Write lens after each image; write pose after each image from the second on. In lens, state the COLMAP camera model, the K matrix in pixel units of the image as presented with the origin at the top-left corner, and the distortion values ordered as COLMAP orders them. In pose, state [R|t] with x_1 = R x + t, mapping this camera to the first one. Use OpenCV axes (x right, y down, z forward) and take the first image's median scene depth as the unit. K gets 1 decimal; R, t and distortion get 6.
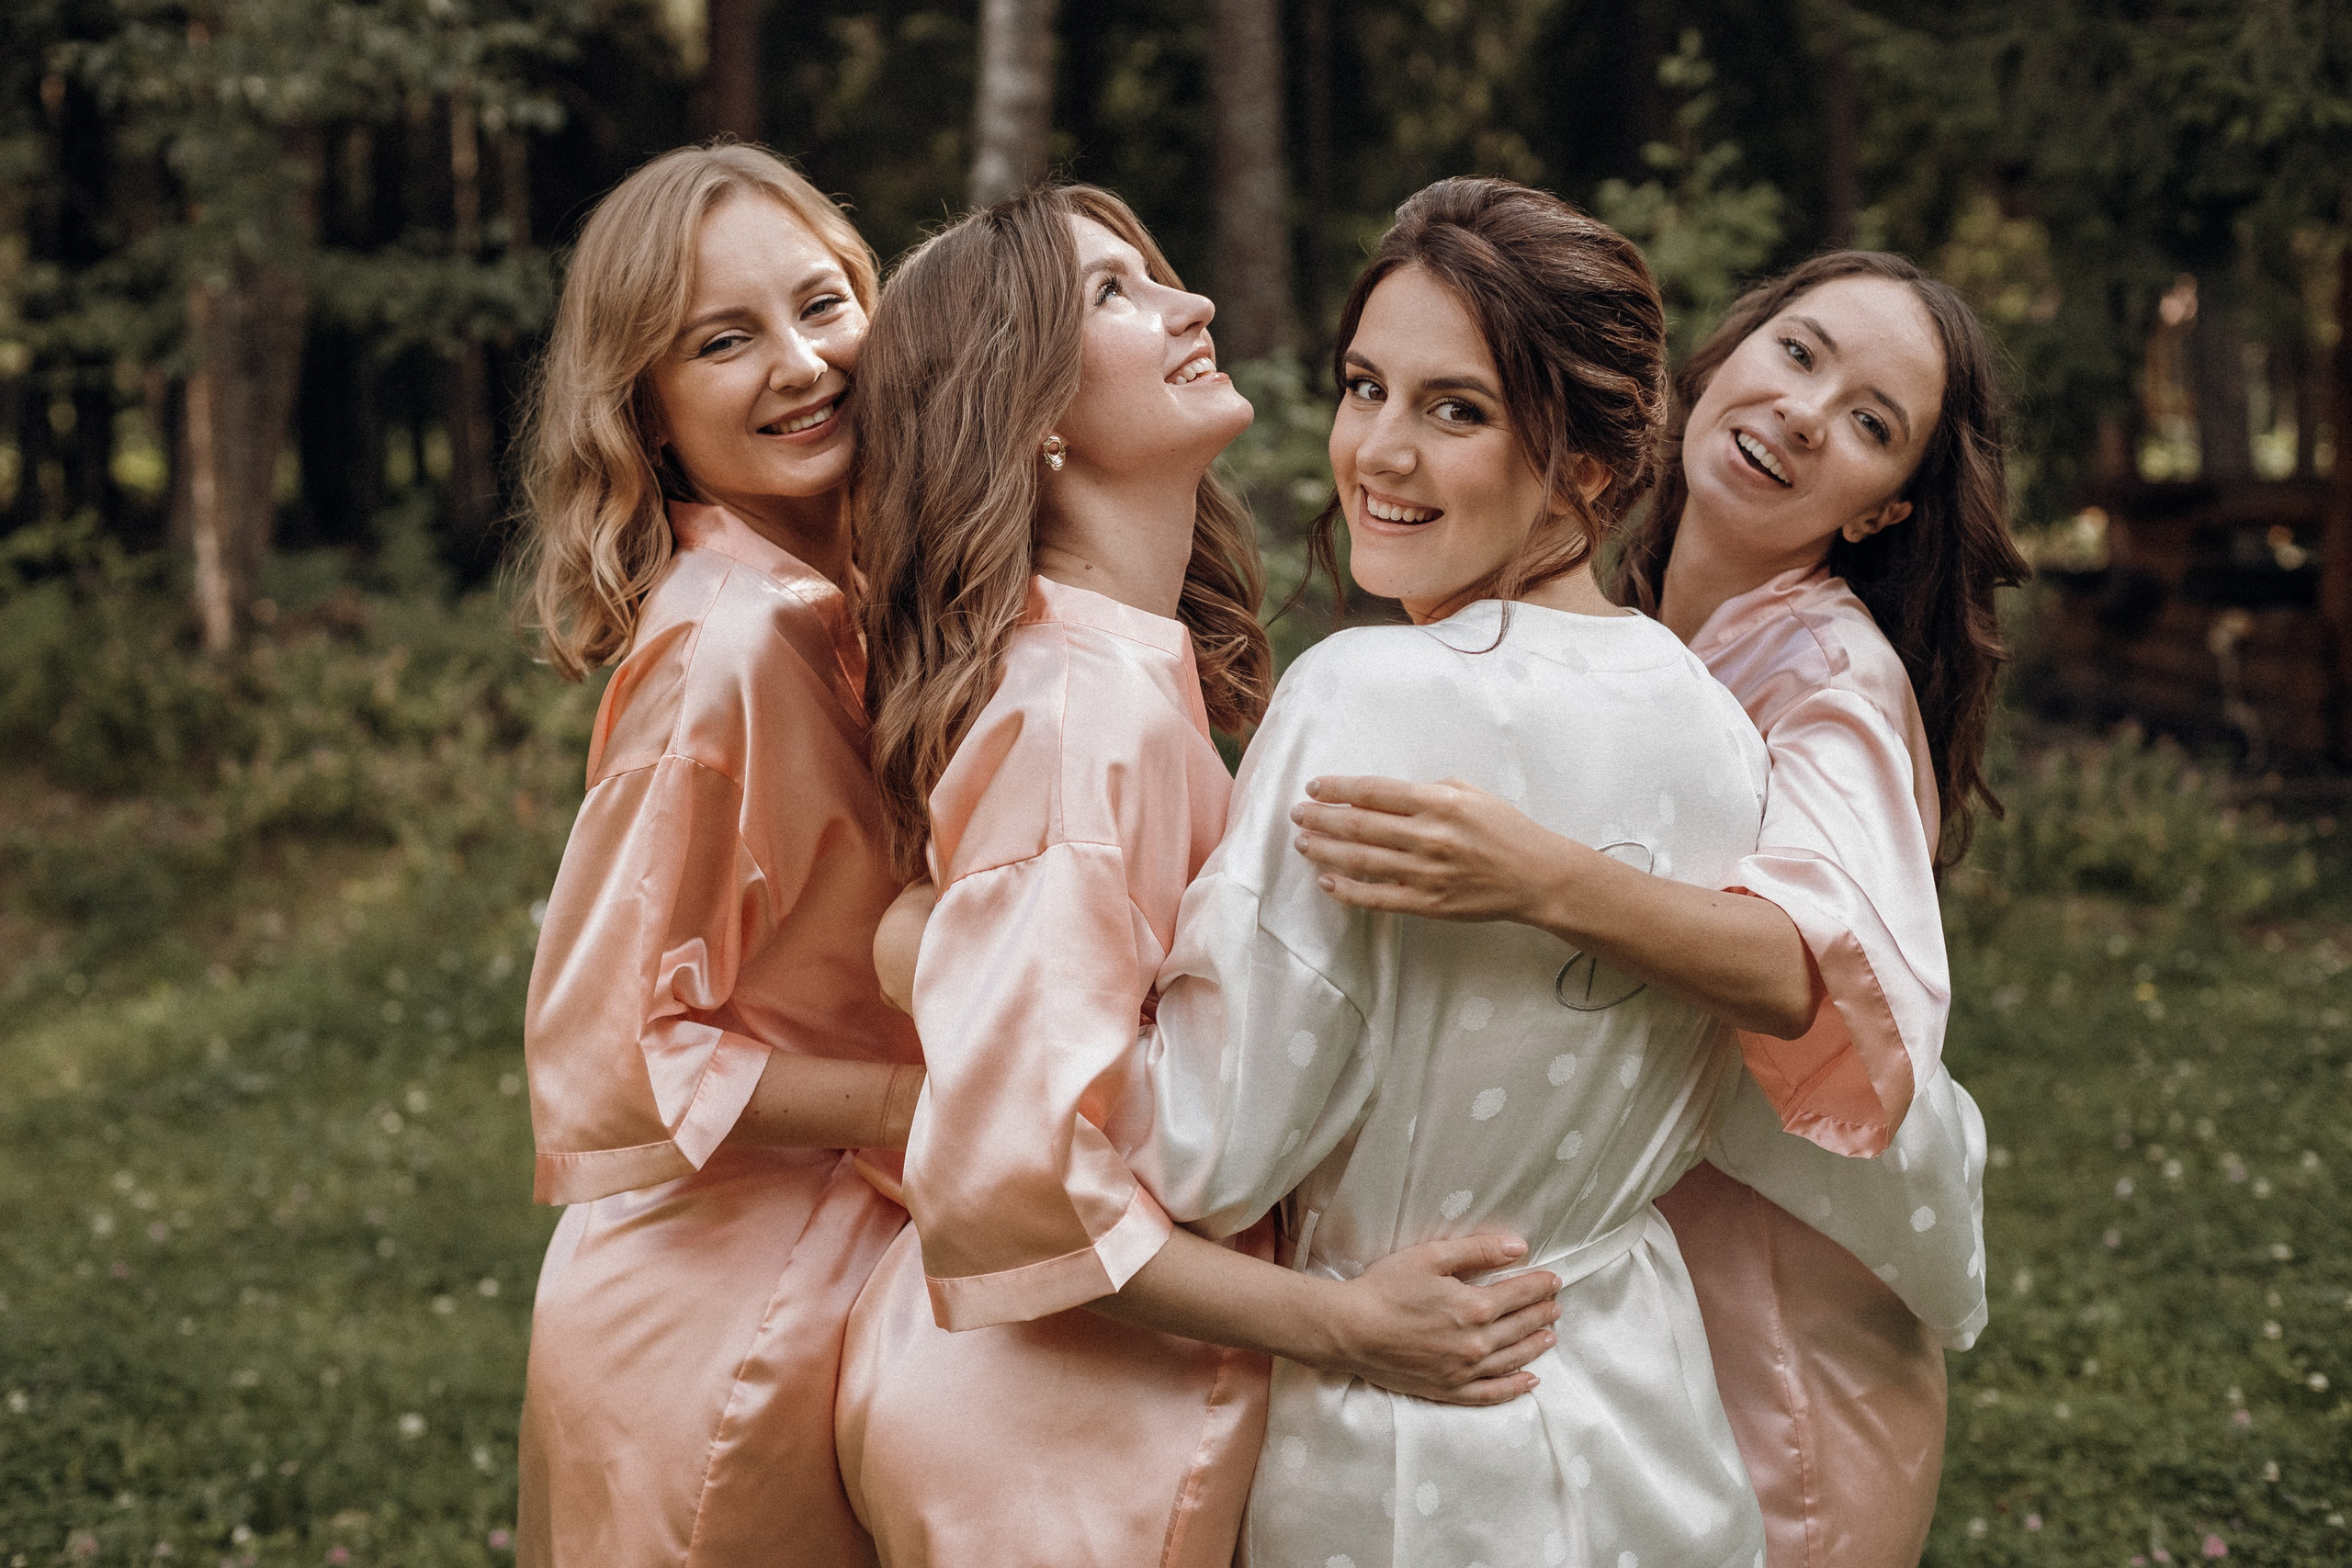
lens RADIAL K [[3494.4, 0, 1176.0], [0, 3494.4, 784.0], [0, 0, 1]] dist [-0.041281, -0.046780]
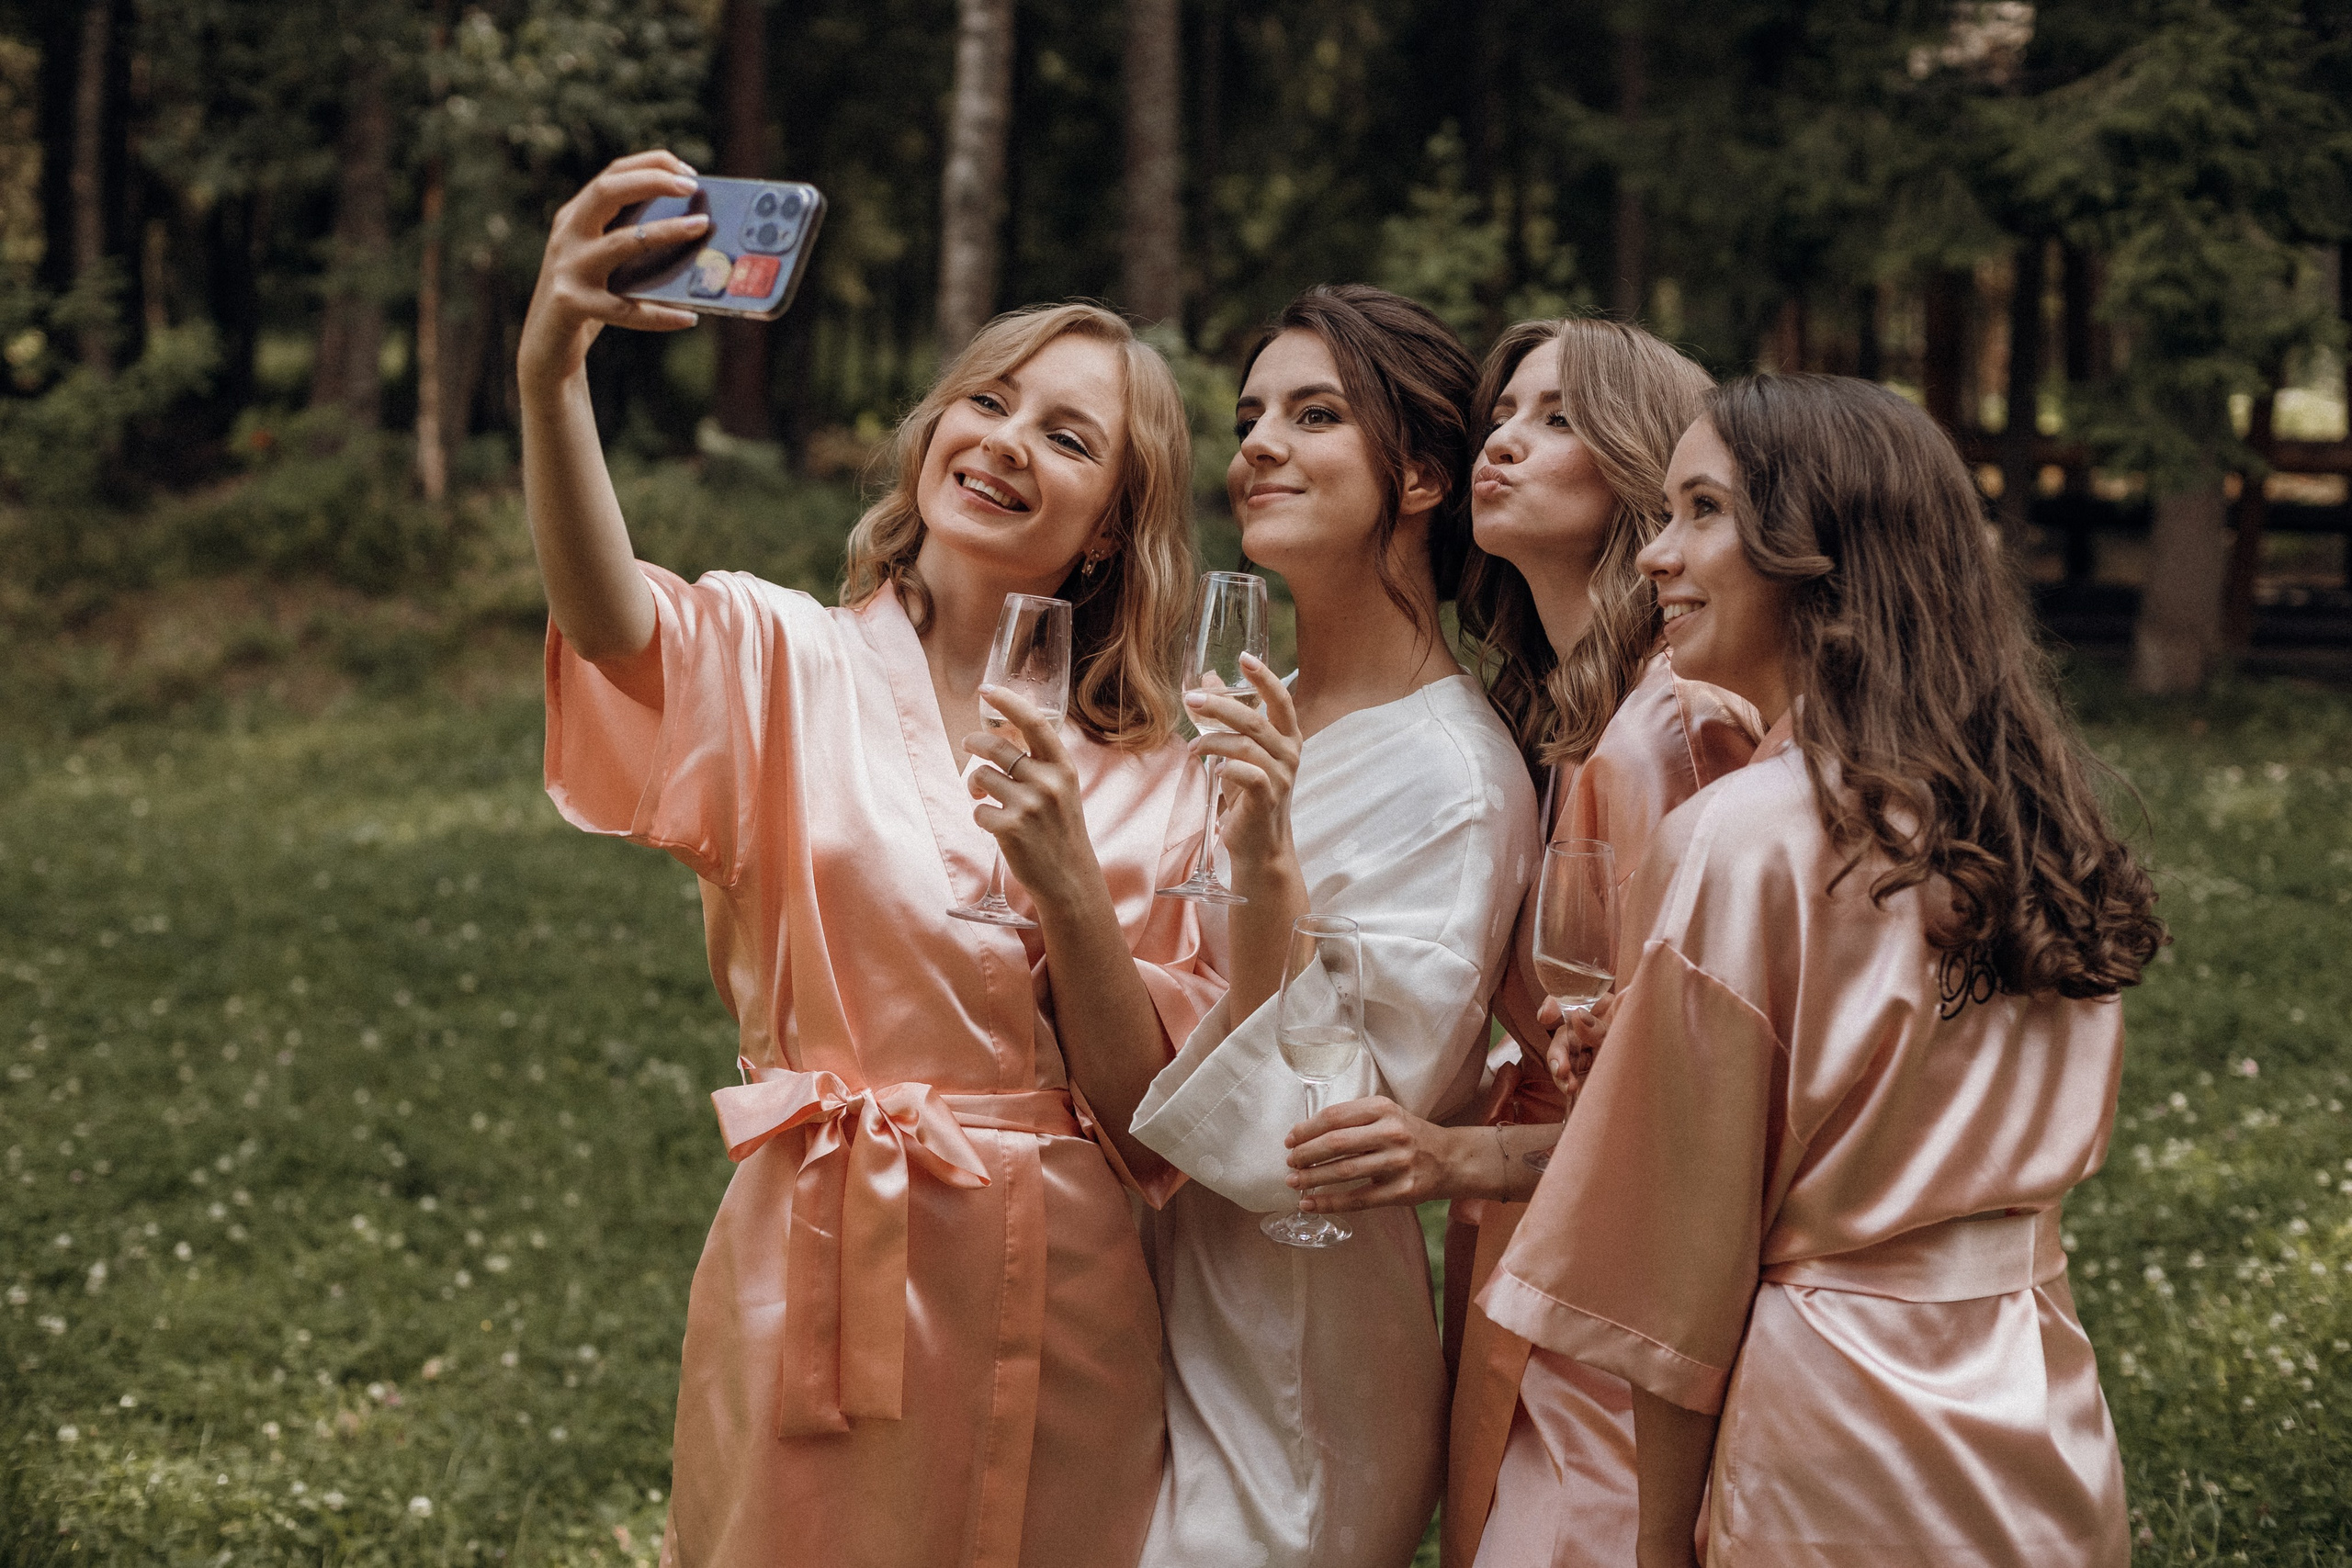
lens RADIAL K [[3316.9, 0, 1176.0], [0, 3316.9, 784.0], [0, 0, 1]] dist [-0.029062, 0.004595]
pose [[0.998913, 0.031824, 0.034064, -0.008527], [-0.032782, 0.999072, 0.027935, 0.033366], [-0.033143, -0.029021, 0.999029, -0.423407]]
